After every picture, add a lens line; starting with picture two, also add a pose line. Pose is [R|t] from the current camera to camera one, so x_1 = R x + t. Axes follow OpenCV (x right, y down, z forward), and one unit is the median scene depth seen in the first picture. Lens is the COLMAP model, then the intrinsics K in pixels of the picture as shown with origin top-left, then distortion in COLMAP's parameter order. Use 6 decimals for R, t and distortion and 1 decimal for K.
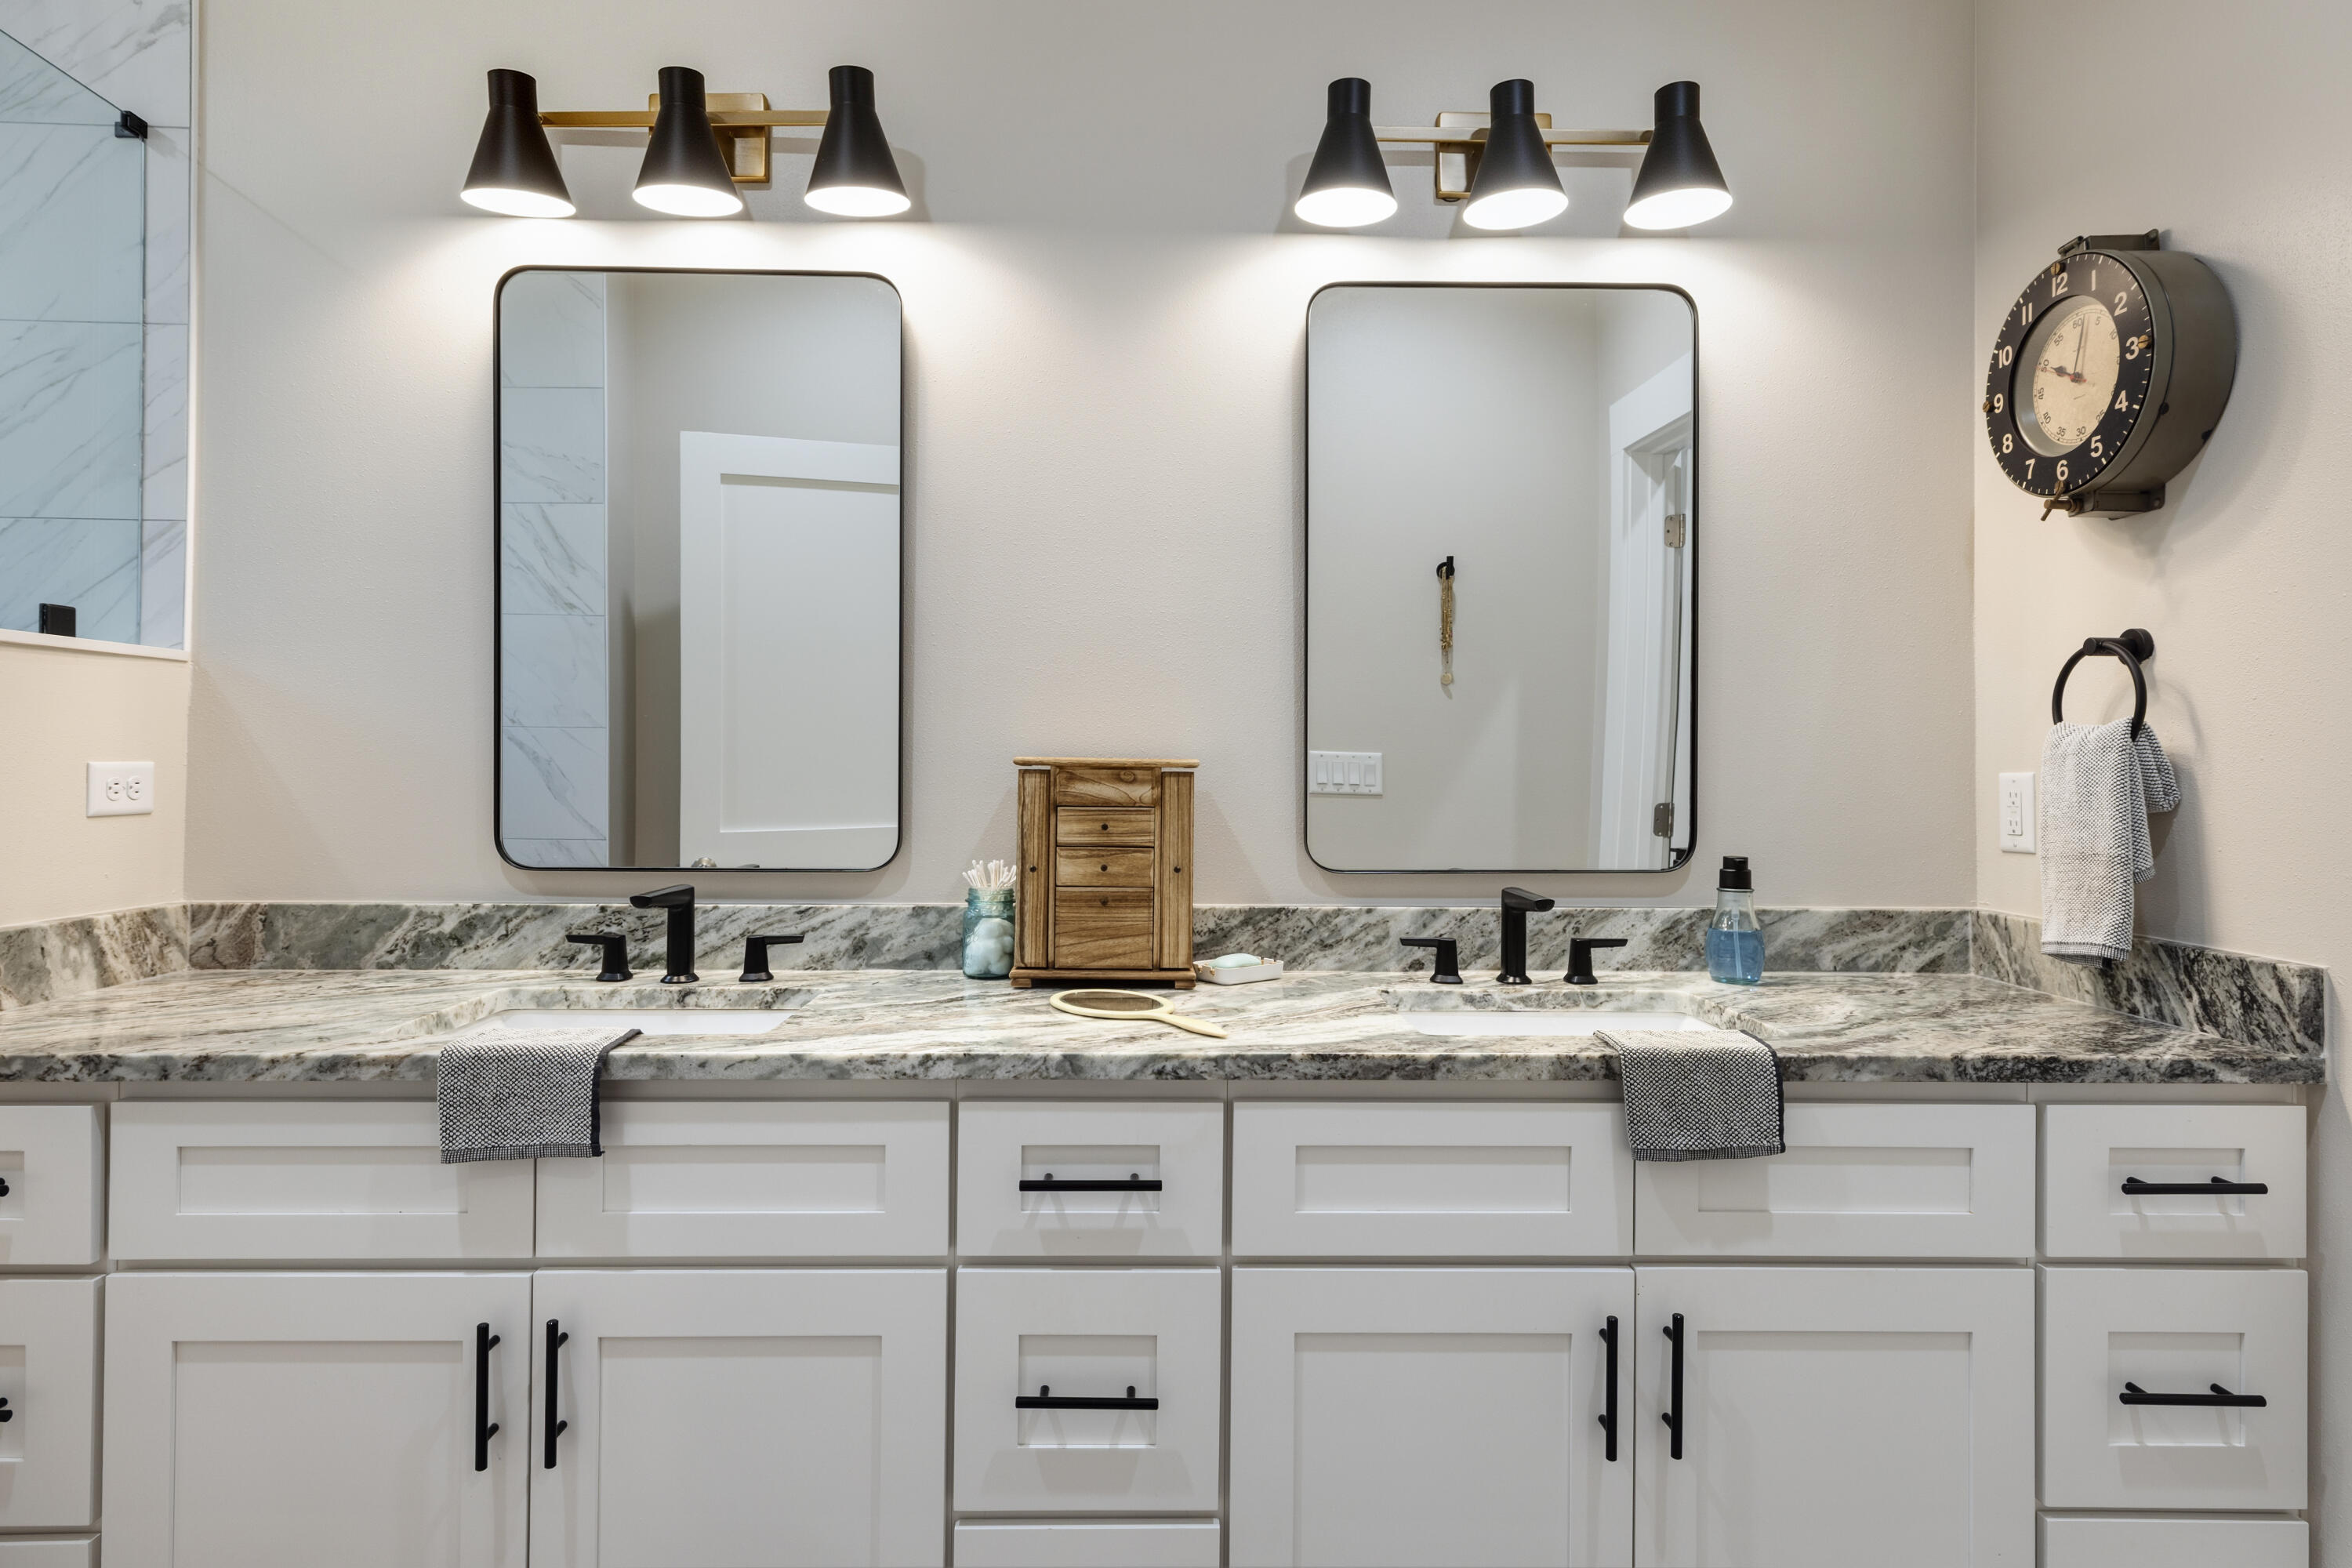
lens RADIAL K [[1278.9, 0, 1131.5], [0, 1278.9, 750.0], [0, 0, 1]] dist [-0.004987, 0.001395]
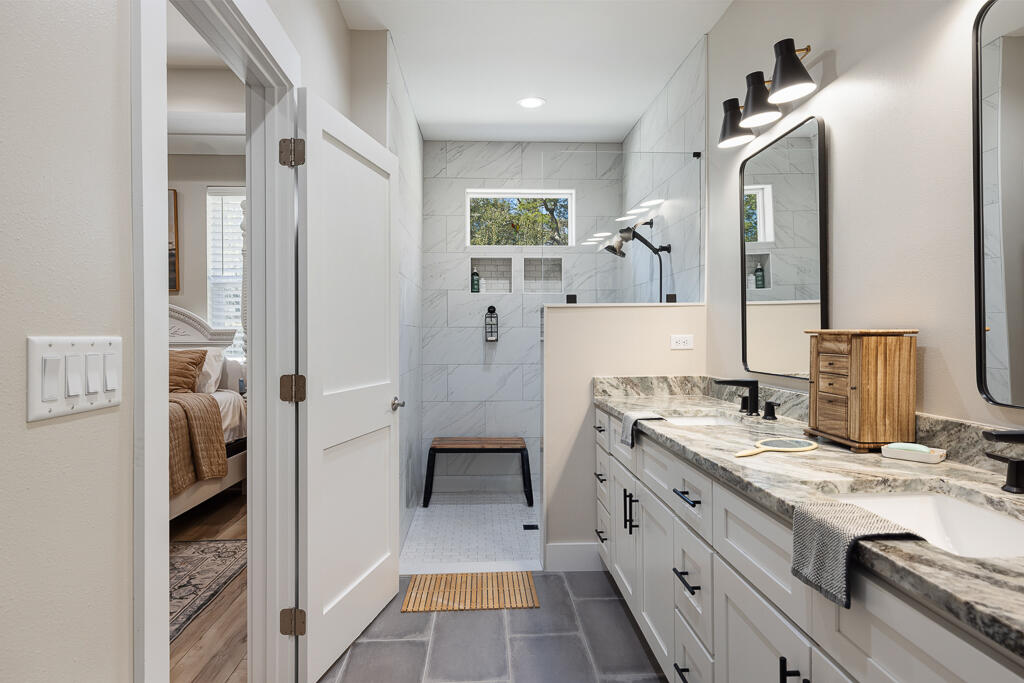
lens RADIAL K [[573.6, 0, 513.7], [0, 573.6, 335.3], [0, 0, 1]] dist [-0.005692, -0.002814]
pose [[0.032168, -0.007634, -0.999453, 0.857838], [0.024420, 0.999678, -0.006850, 0.009258], [0.999184, -0.024187, 0.032344, 0.473223]]
